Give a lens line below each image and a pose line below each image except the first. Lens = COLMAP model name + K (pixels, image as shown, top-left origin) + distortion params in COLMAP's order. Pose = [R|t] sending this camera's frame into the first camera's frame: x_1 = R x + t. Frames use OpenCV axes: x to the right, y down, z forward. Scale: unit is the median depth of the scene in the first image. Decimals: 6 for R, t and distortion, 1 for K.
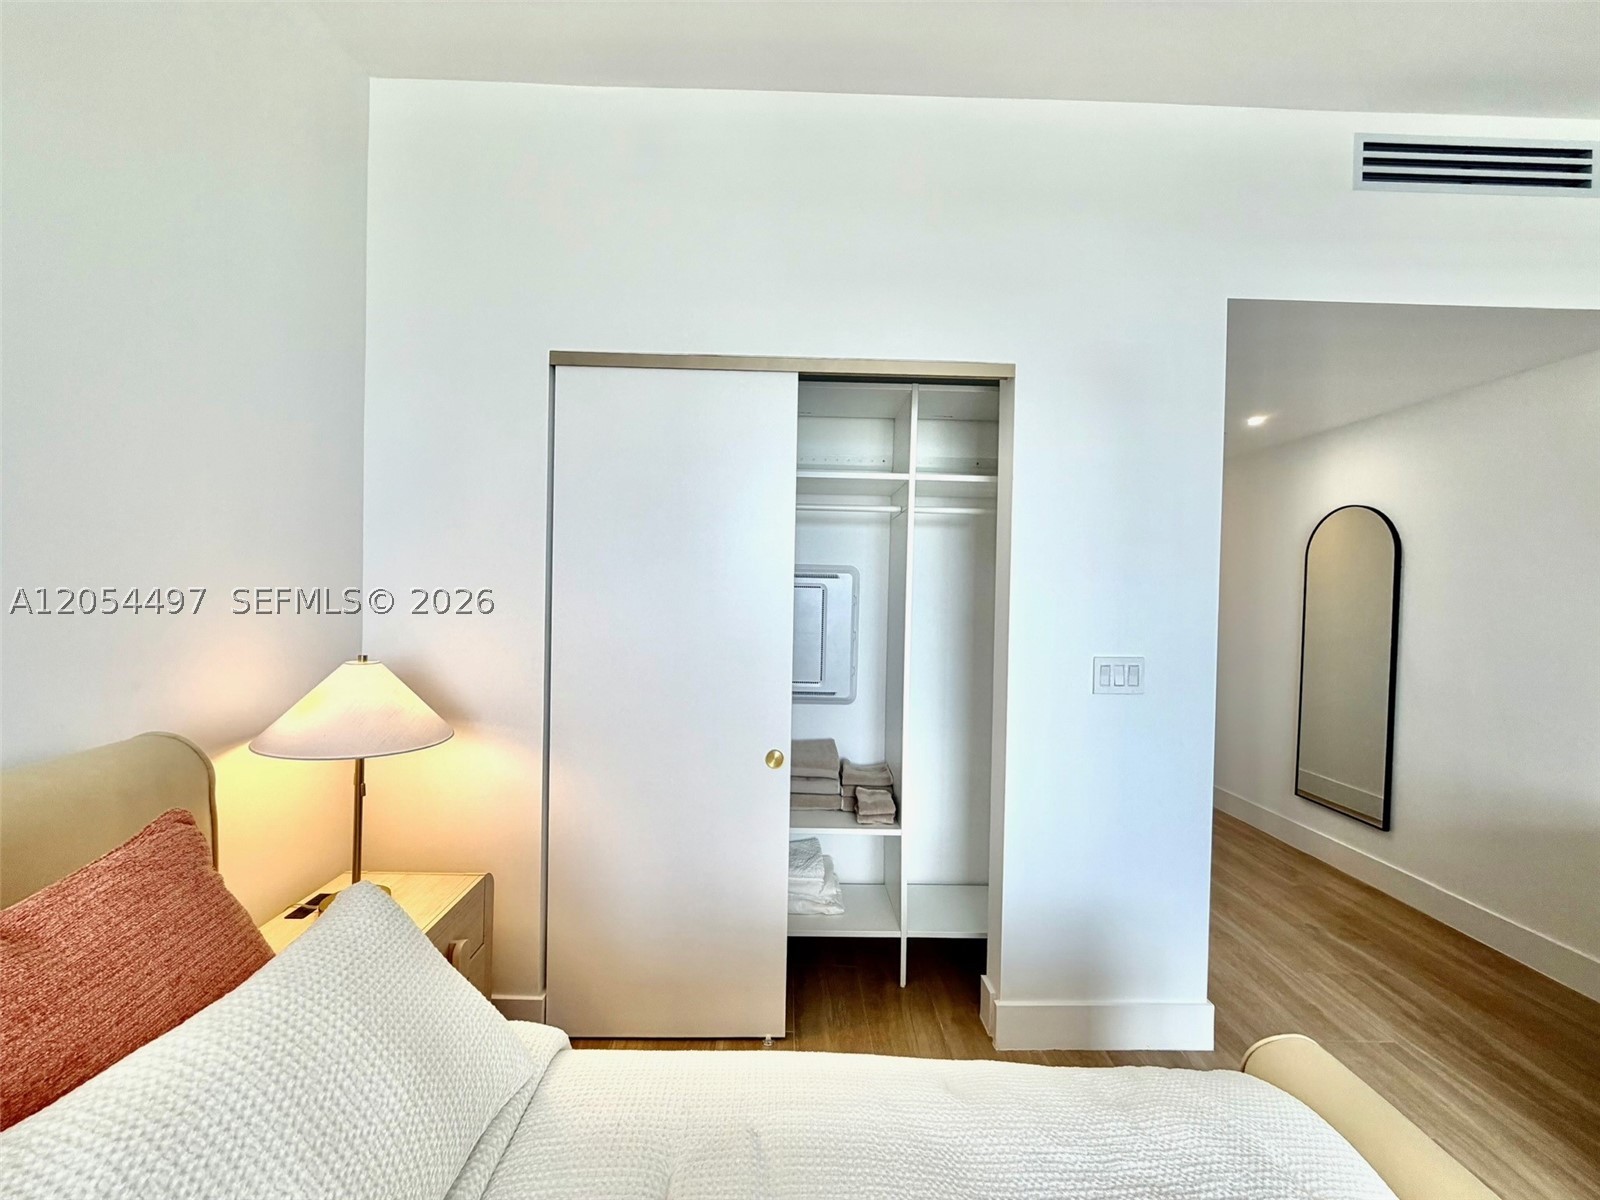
lens RADIAL K [[643.8, 0, 796.8], [0, 643.8, 597.6], [0, 0, 1]] dist [0.002983, 0.000406]
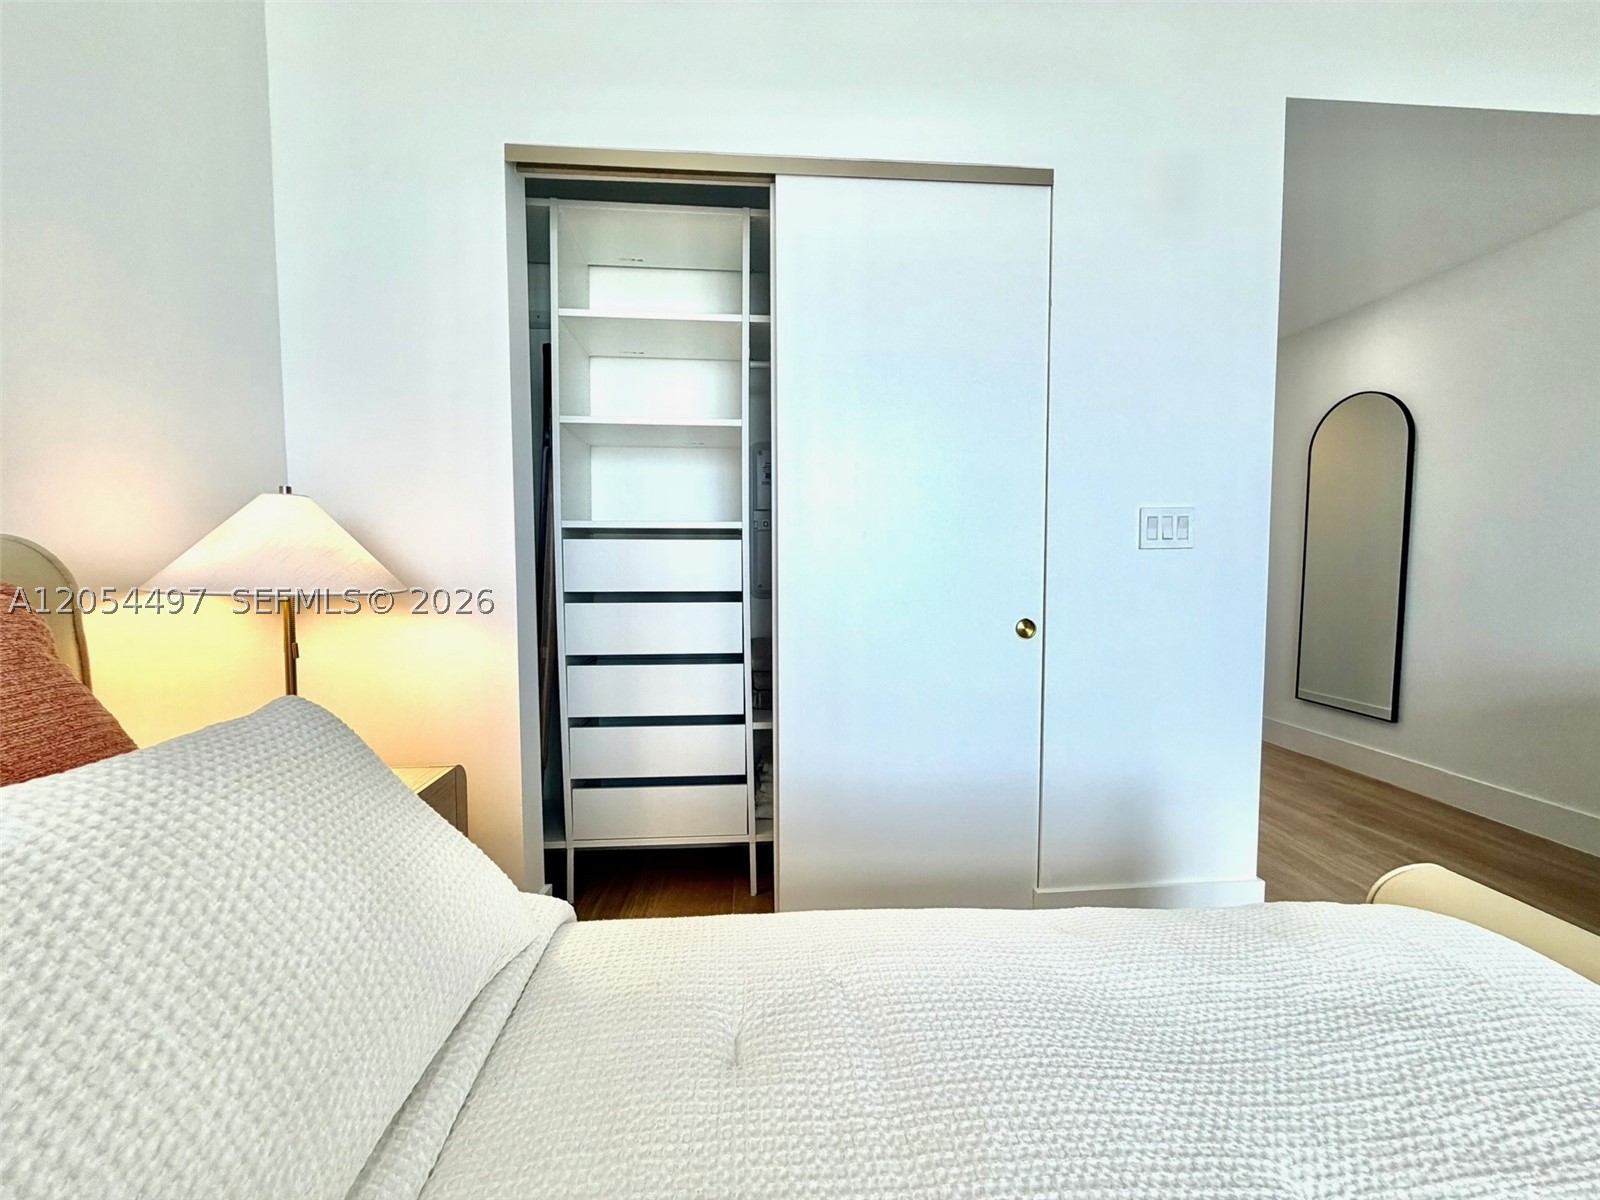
lens RADIAL K [[643.8, 0, 796.8], [0, 643.8, 597.6], [0, 0, 1]] dist [0.002983, 0.000406]
pose [[0.998033, -0.028389, 0.055893, -0.181817], [0.025906, 0.998667, 0.044649, 0.426643], [-0.057086, -0.043113, 0.997438, 0.327748]]
